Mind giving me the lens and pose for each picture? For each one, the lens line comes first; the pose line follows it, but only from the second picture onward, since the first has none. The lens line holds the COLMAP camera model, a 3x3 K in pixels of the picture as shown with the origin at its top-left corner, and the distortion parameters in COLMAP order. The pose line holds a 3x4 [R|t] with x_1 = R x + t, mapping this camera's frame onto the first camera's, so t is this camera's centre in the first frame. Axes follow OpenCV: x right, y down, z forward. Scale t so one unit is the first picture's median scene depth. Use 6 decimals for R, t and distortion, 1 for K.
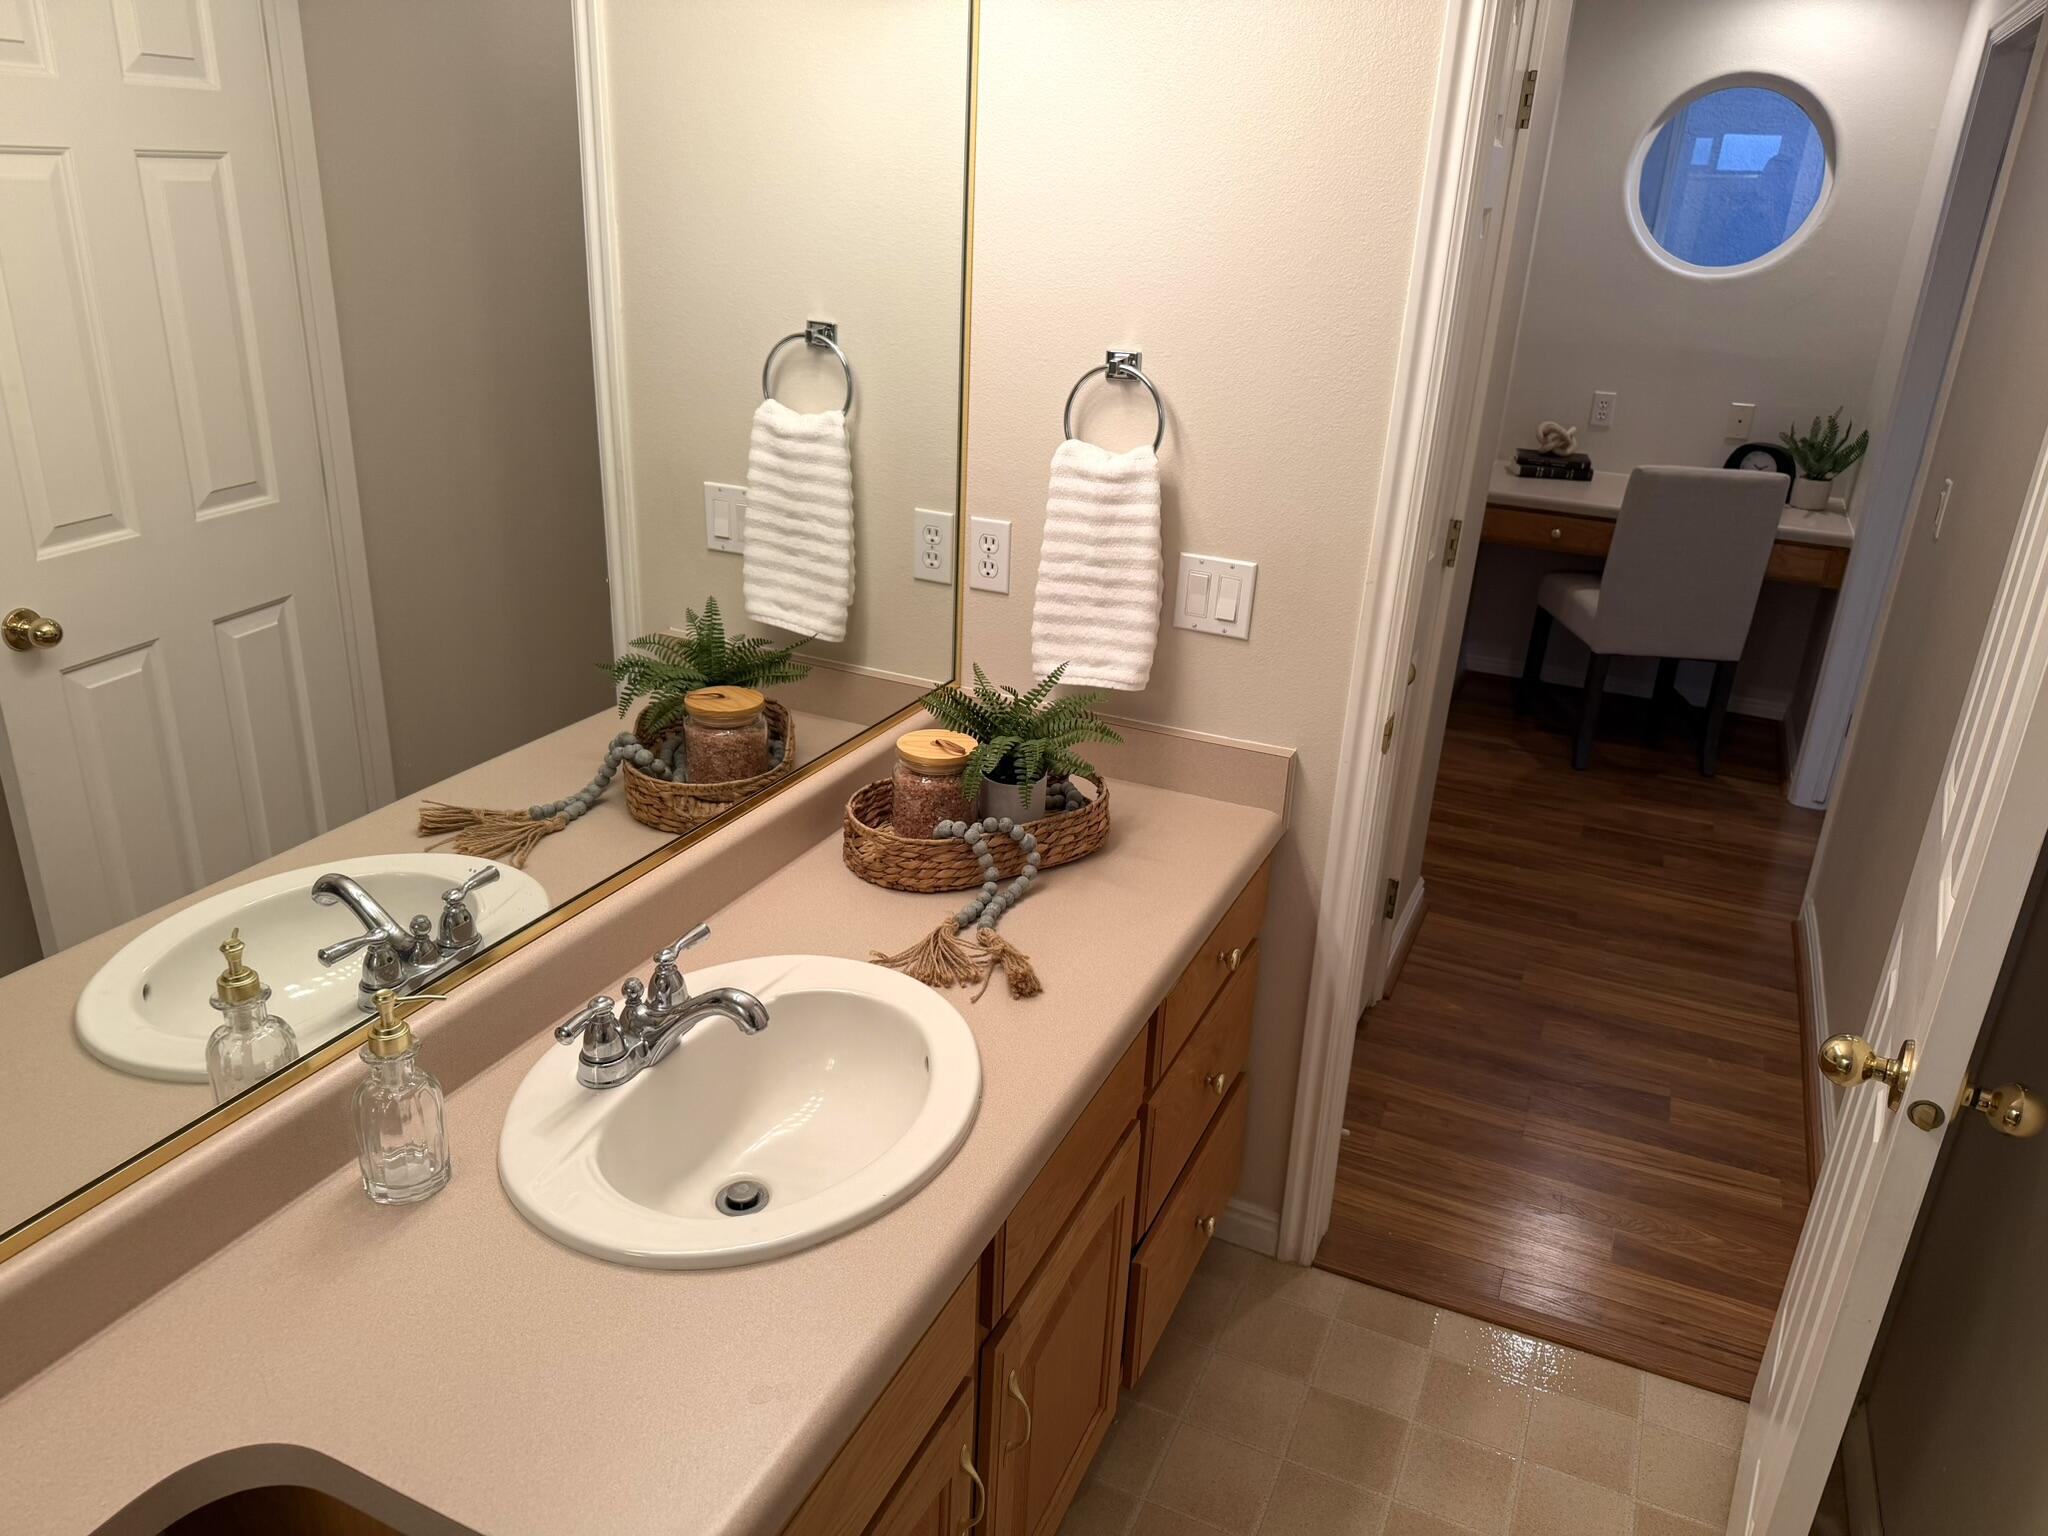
lens RADIAL K [[1425.0, 0, 1024.0], [0, 1425.0, 768.0], [0, 0, 1]] dist [0.114210, -0.179974]
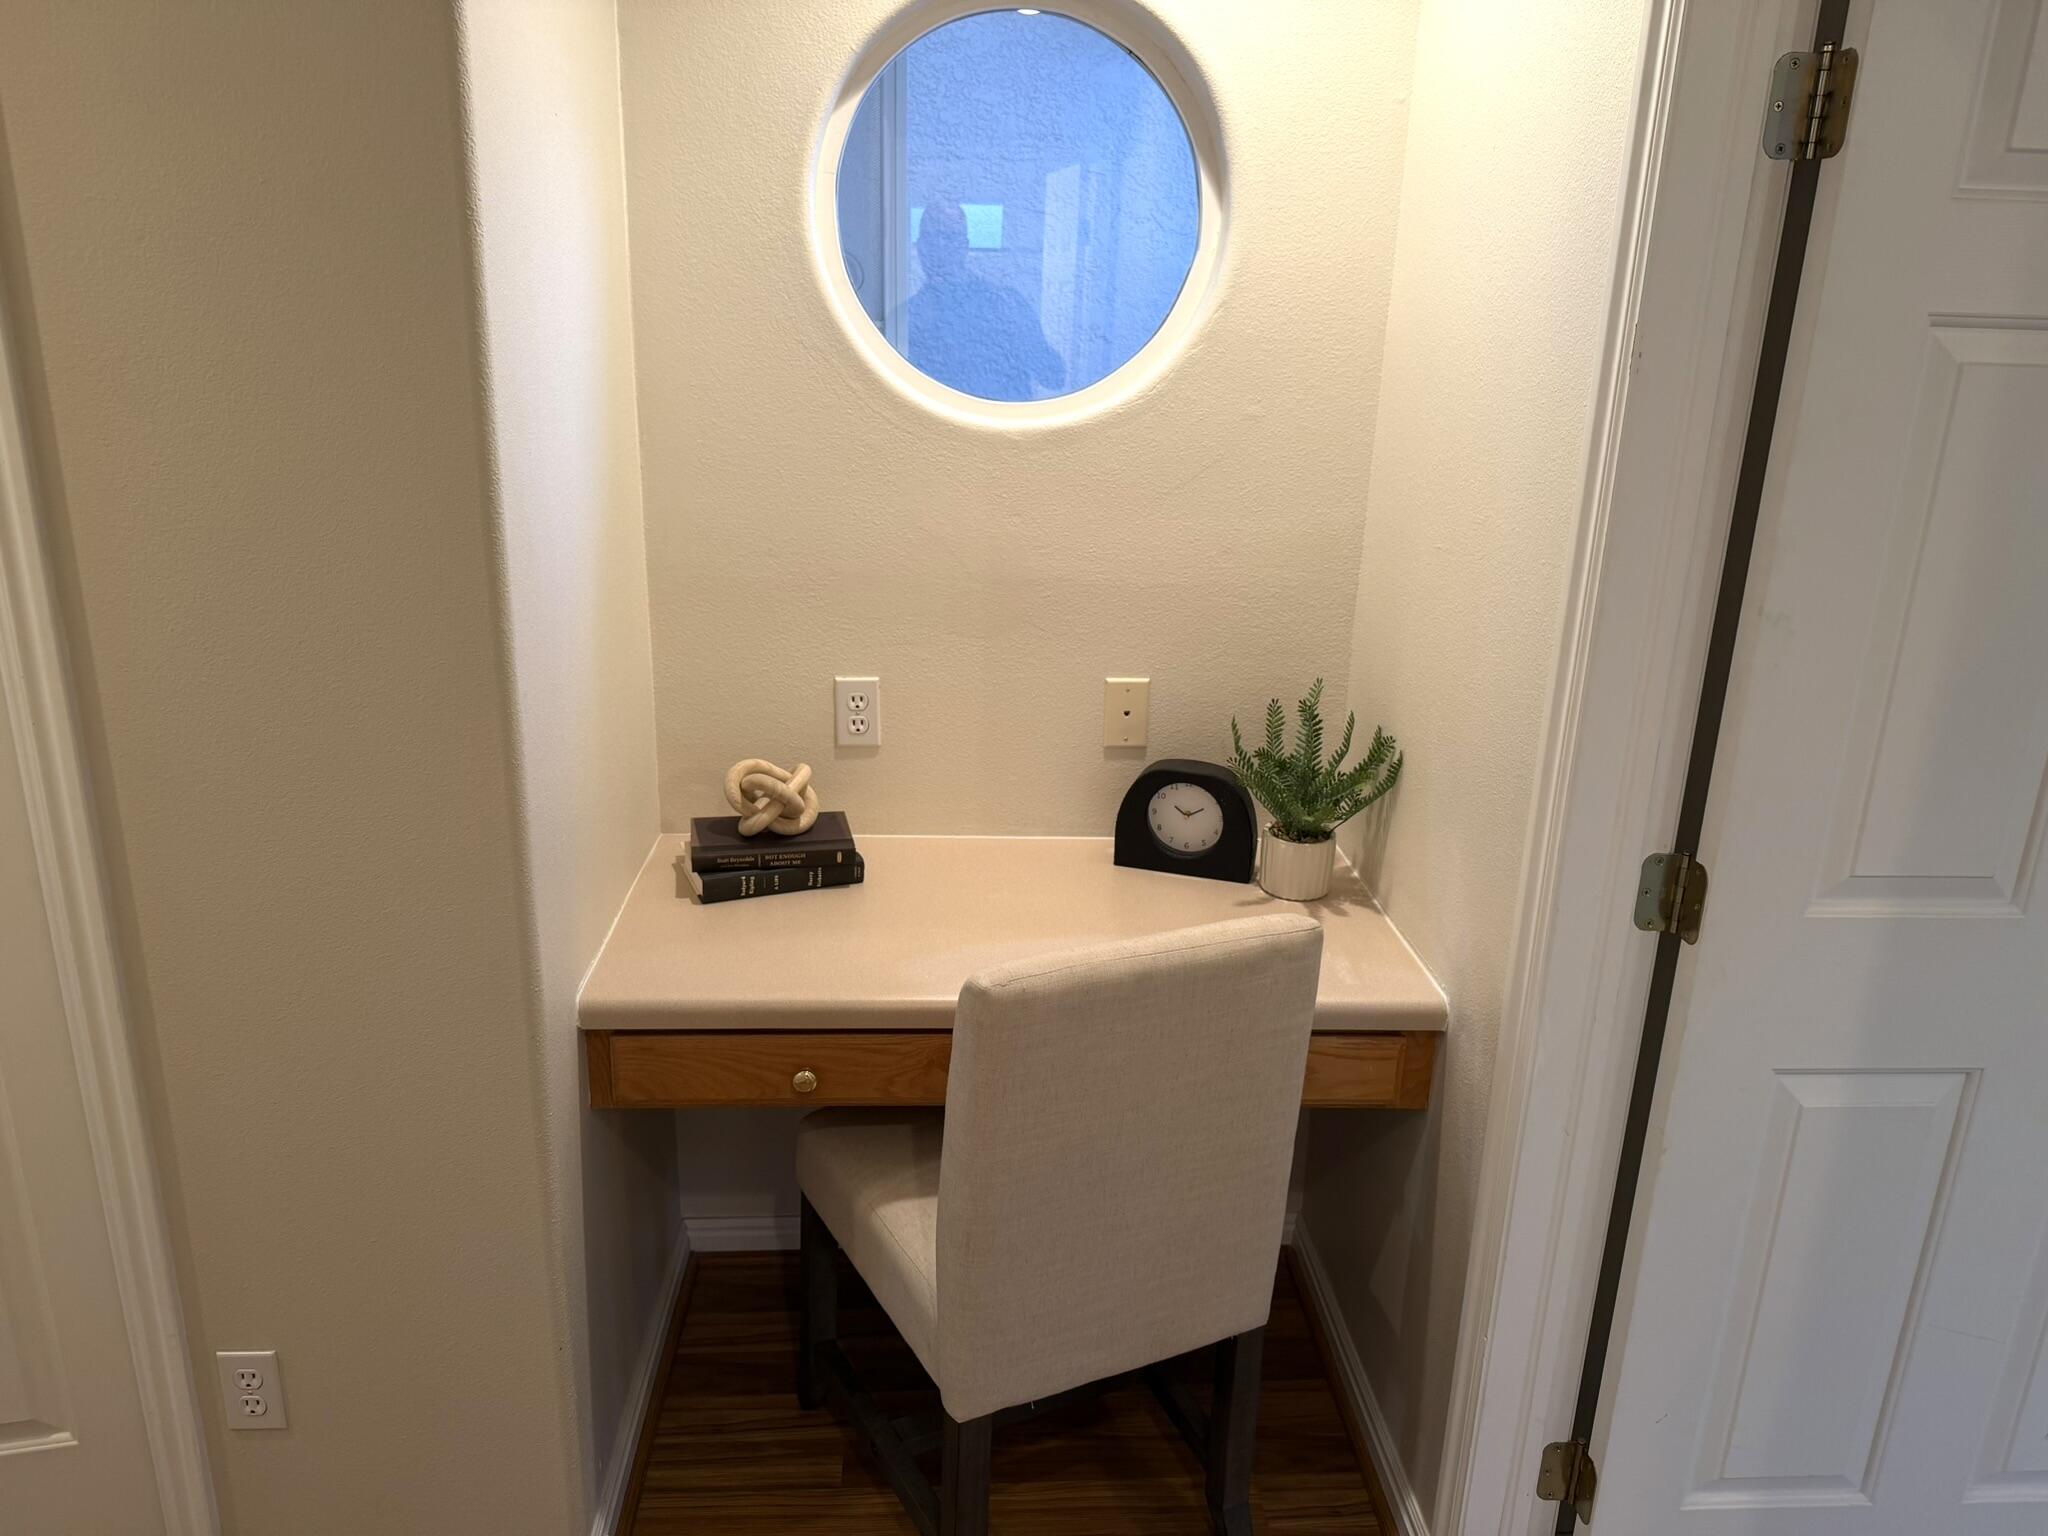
lens RADIAL K [[1425.0, 0, 1024.0], [0, 1425.0, 768.0], [0, 0, 1]] dist [0.114210, -0.179974]
pose [[0.876235, -0.161476, 0.454024, 0.246314], [0.184882, 0.982734, -0.007295, -0.224194], [-0.445007, 0.090334, 0.890960, 0.594550]]
